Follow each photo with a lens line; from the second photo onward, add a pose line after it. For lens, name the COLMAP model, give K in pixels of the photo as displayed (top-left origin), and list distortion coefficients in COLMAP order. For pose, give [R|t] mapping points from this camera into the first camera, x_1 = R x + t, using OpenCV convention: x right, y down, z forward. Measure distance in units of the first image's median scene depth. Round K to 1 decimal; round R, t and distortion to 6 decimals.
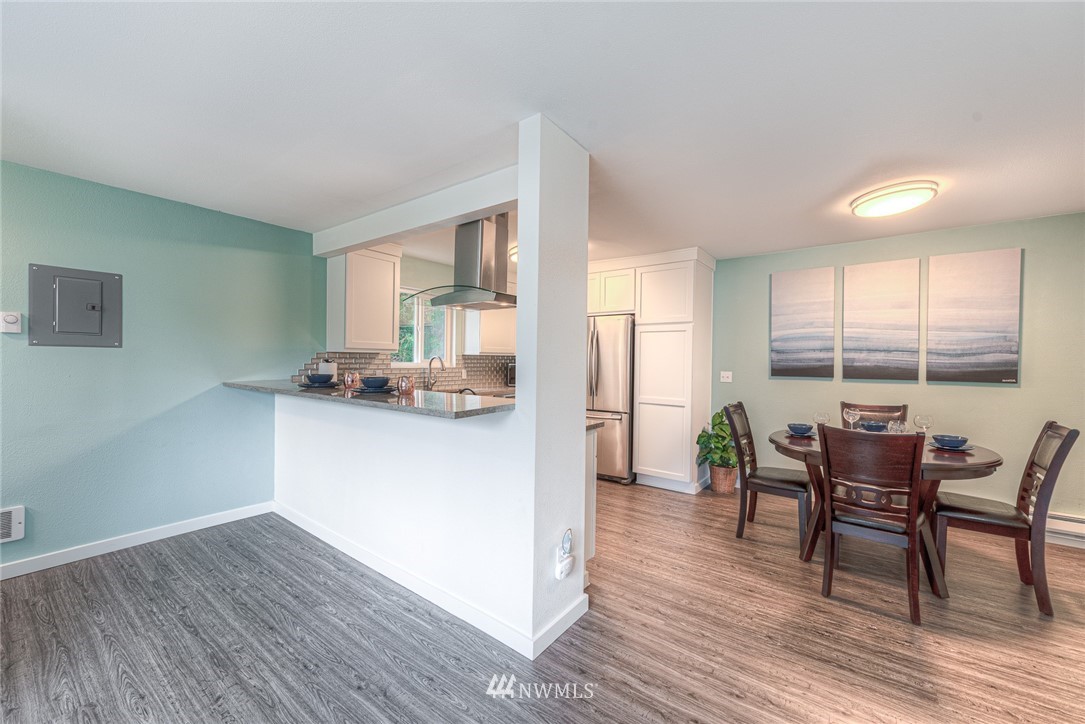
lens RADIAL K [[428.1, 0, 546.9], [0, 428.1, 361.3], [0, 0, 1]] dist [0.003081, 0.000300]
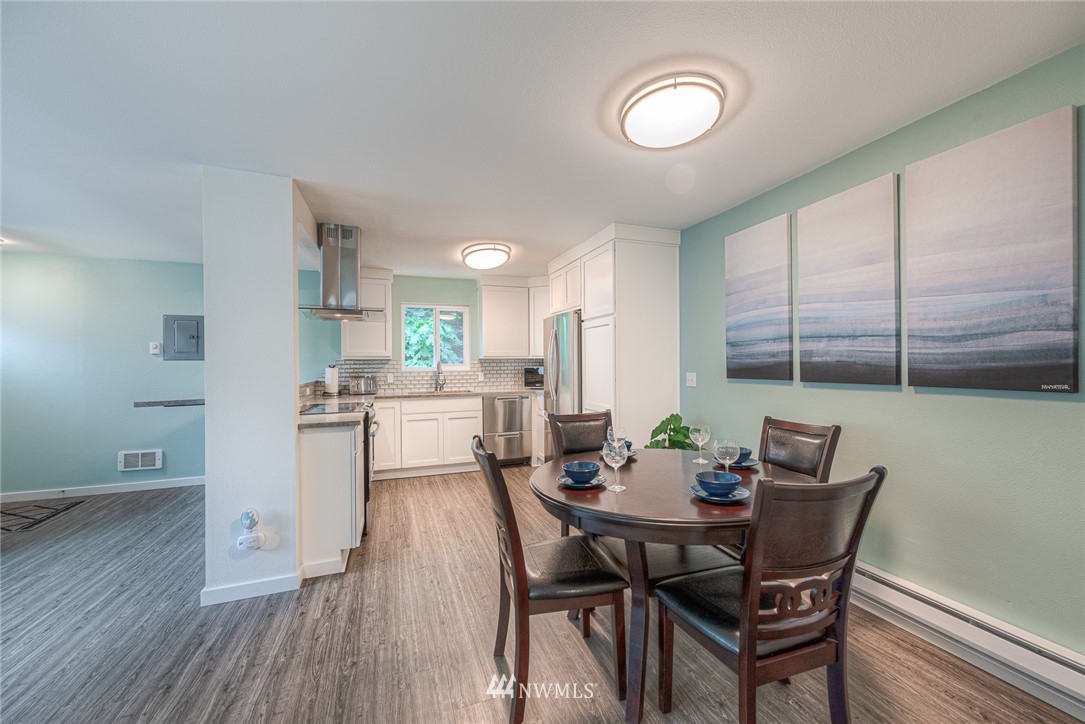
lens RADIAL K [[428.1, 0, 546.9], [0, 428.1, 361.3], [0, 0, 1]] dist [0.003081, 0.000300]
pose [[0.838674, -0.021369, -0.544214, 0.779594], [0.016576, 0.999769, -0.013712, 0.012262], [0.544381, 0.002479, 0.838835, 0.261213]]
